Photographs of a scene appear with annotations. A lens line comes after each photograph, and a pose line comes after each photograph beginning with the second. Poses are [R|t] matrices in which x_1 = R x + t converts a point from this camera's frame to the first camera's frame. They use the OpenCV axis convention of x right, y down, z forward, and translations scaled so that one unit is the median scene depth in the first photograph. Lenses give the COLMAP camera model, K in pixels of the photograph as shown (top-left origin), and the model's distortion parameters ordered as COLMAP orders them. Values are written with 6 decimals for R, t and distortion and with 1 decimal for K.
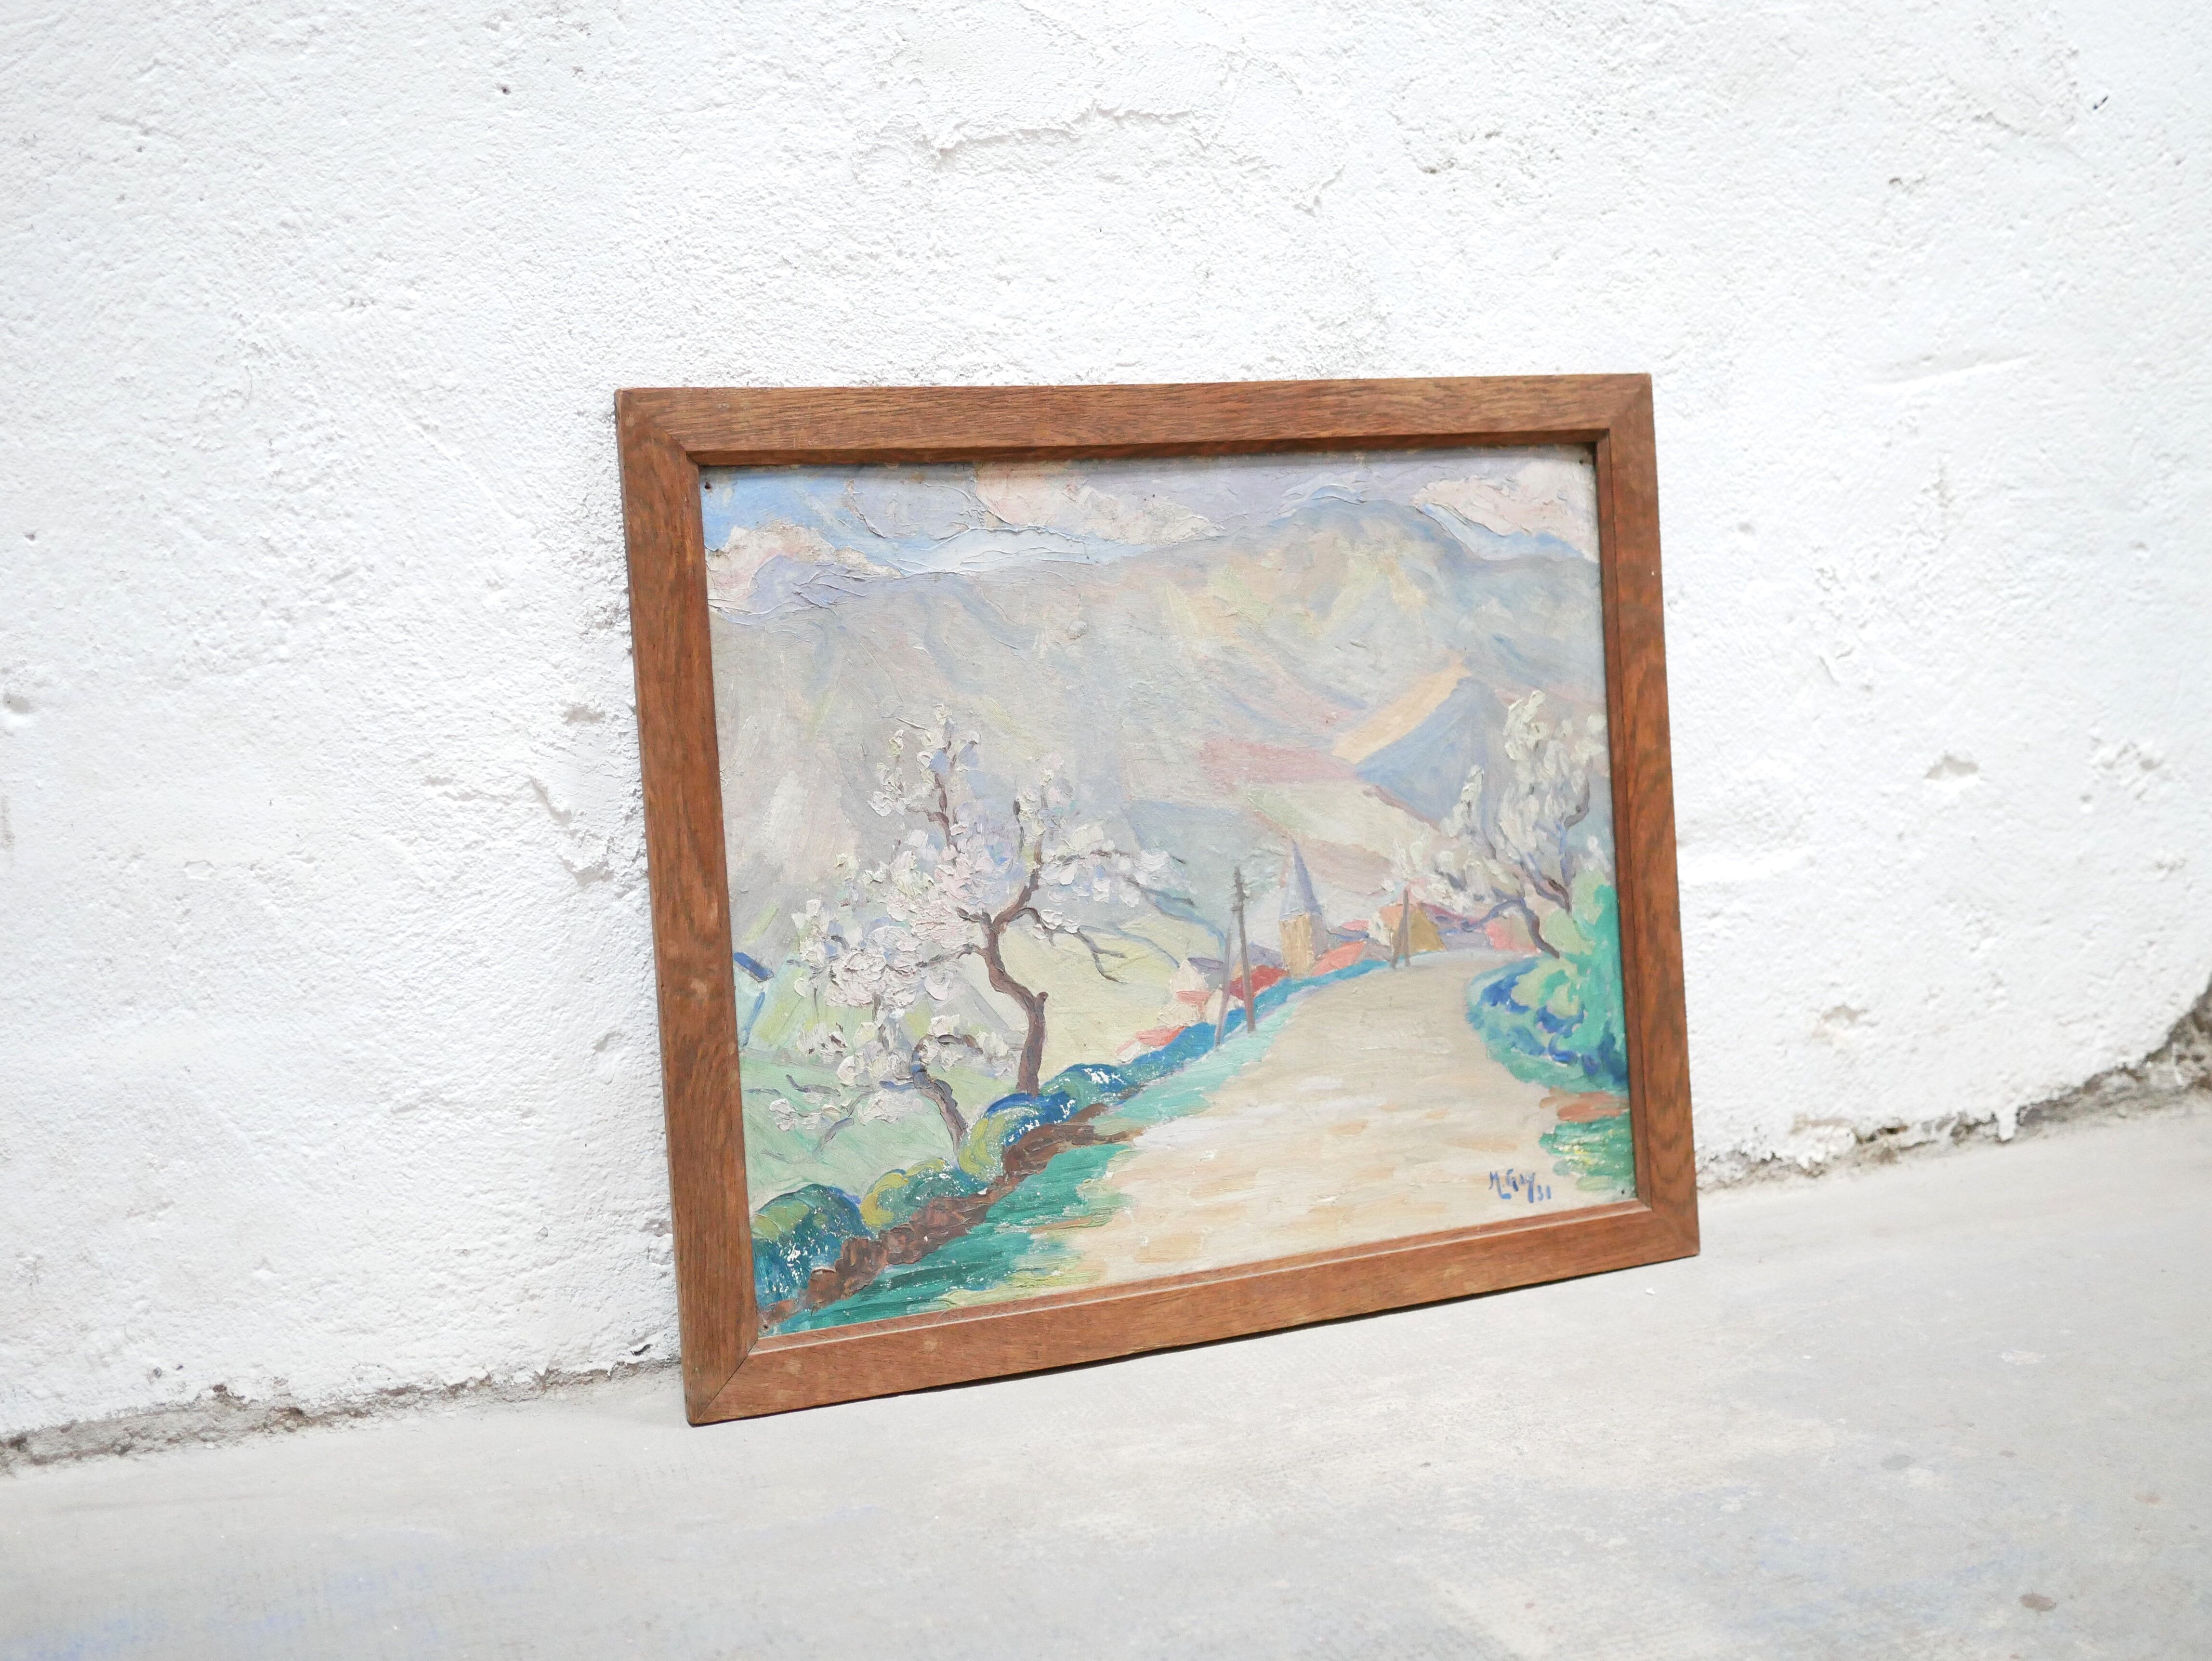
lens RADIAL K [[2506.1, 0, 1120.6], [0, 2506.1, 831.9], [0, 0, 1]] dist [-0.014056, 0.000000]
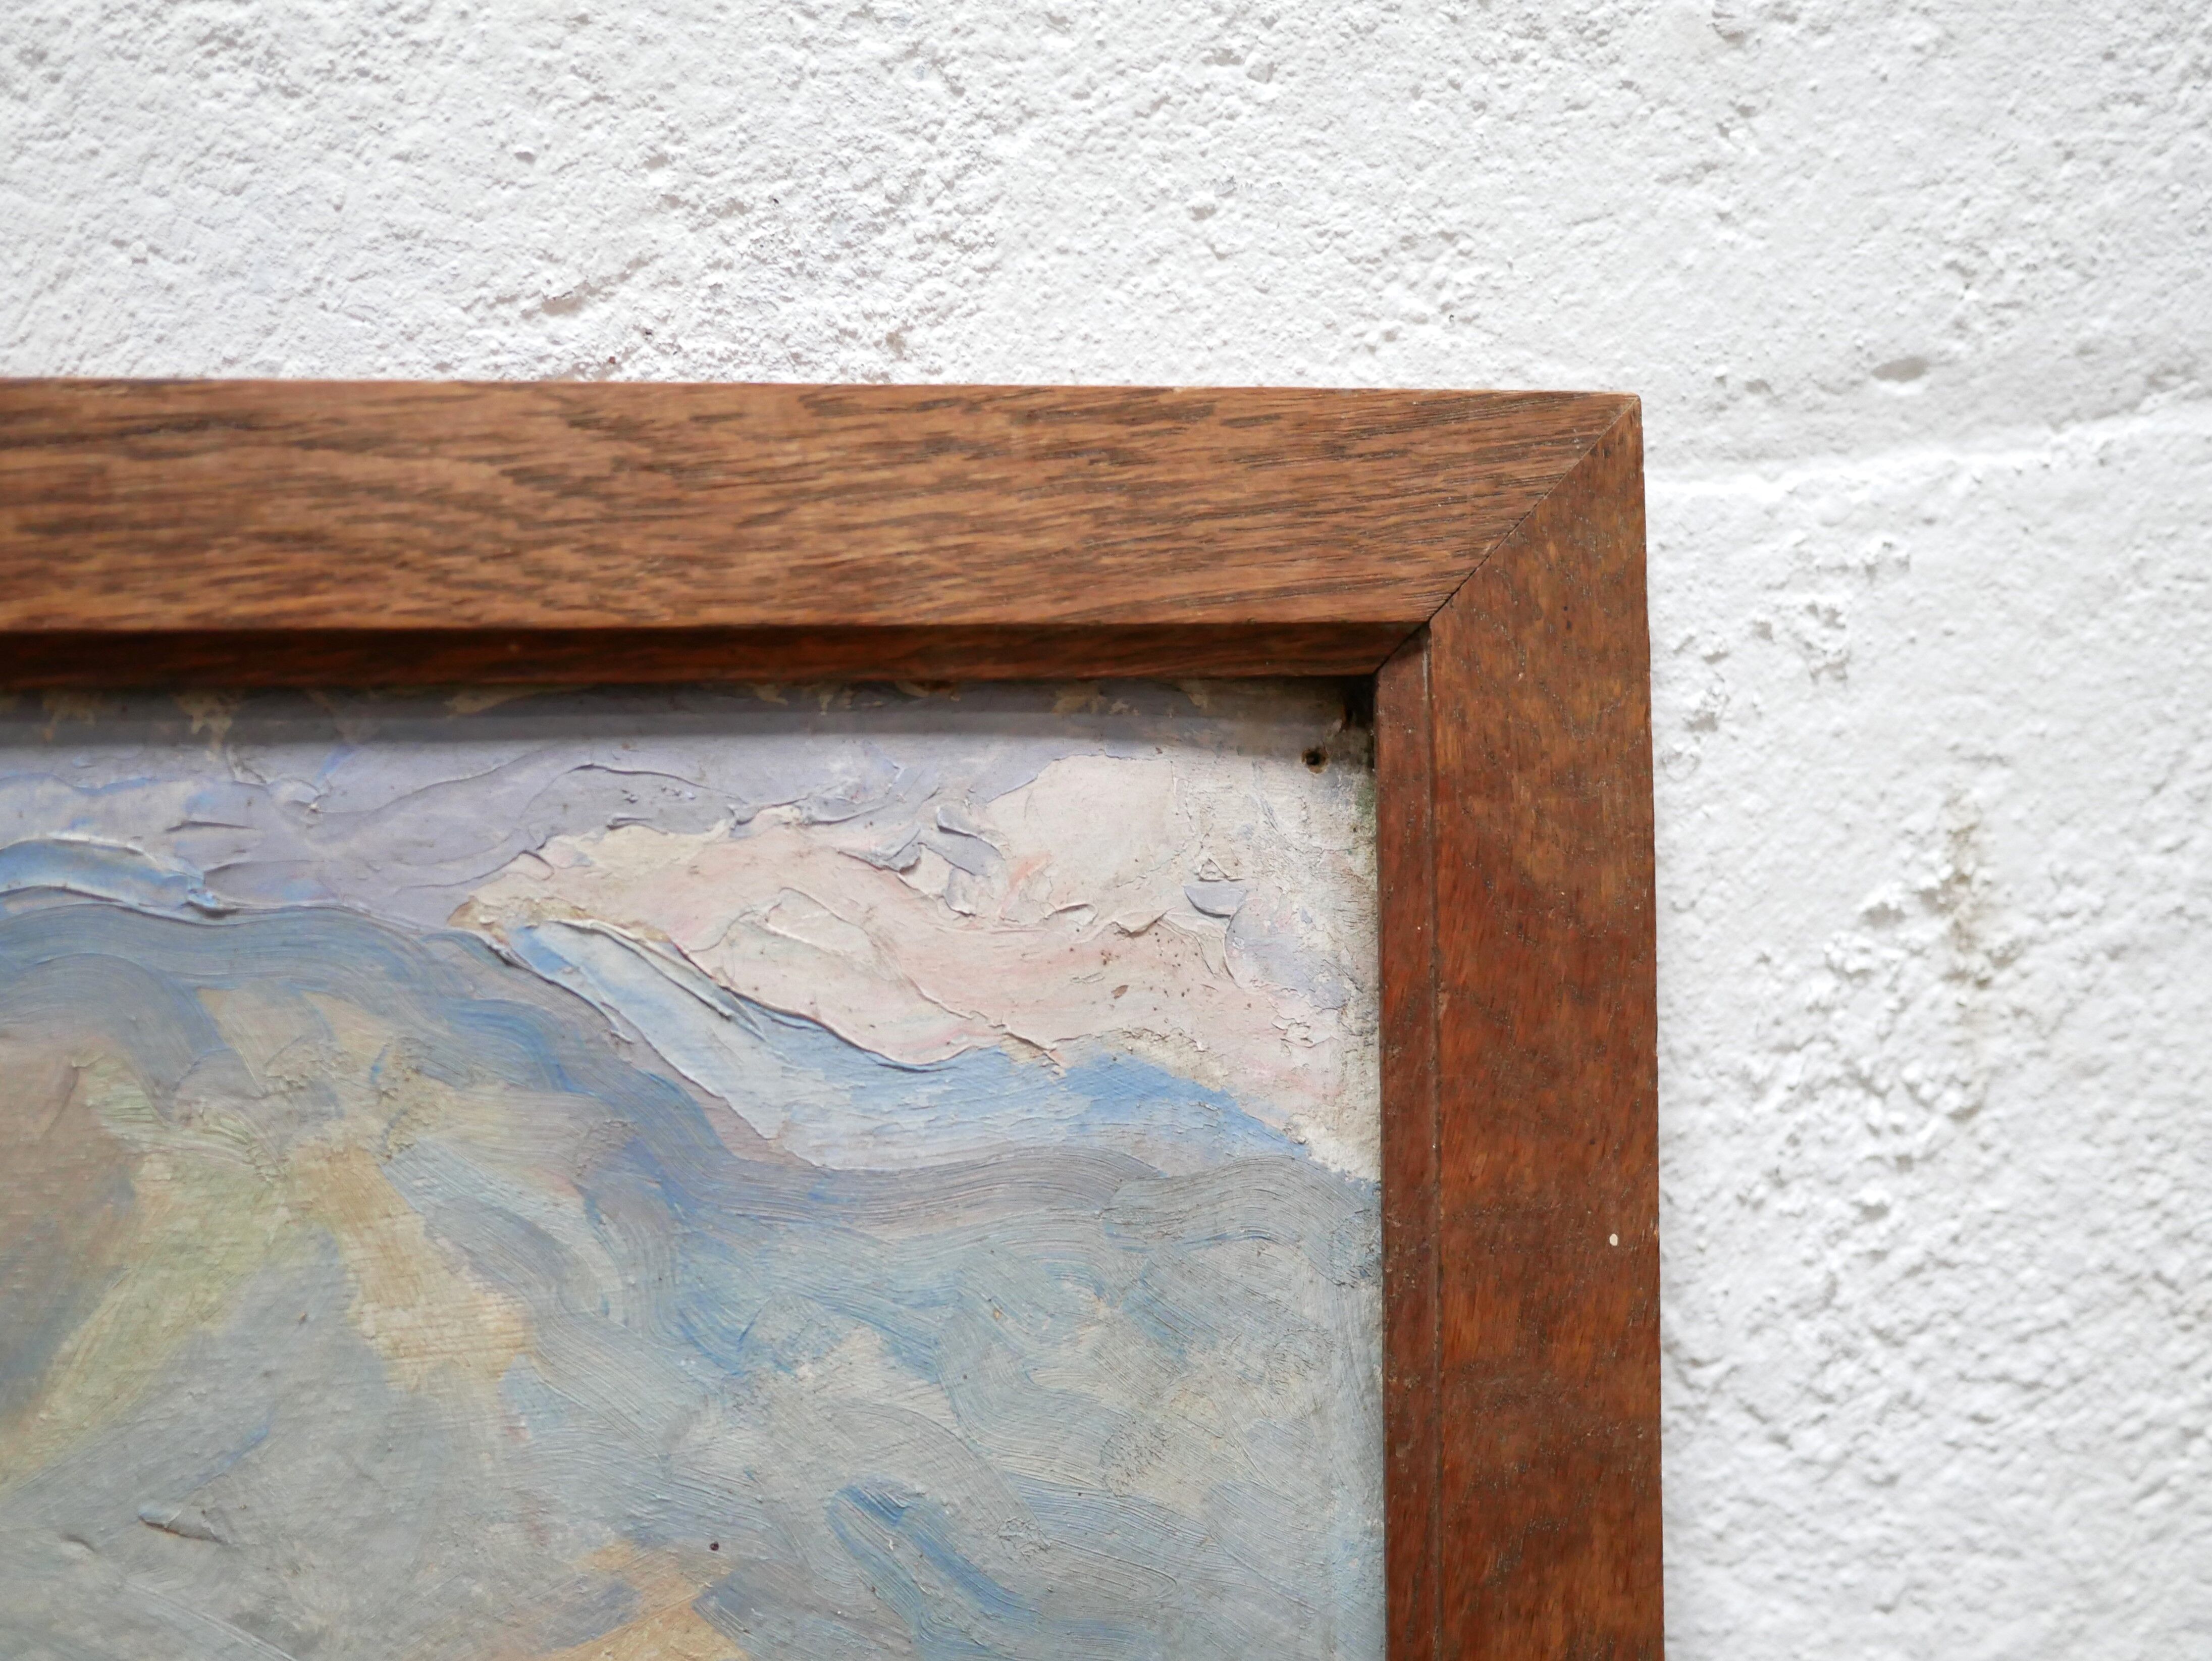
lens RADIAL K [[2506.3, 0, 1060.9], [0, 2506.3, 816.6], [0, 0, 1]] dist [-0.014056, 0.000000]
pose [[0.972761, 0.044486, -0.227500, 0.230179], [-0.060381, 0.996161, -0.063388, -0.134448], [0.223807, 0.075398, 0.971713, 0.816685]]
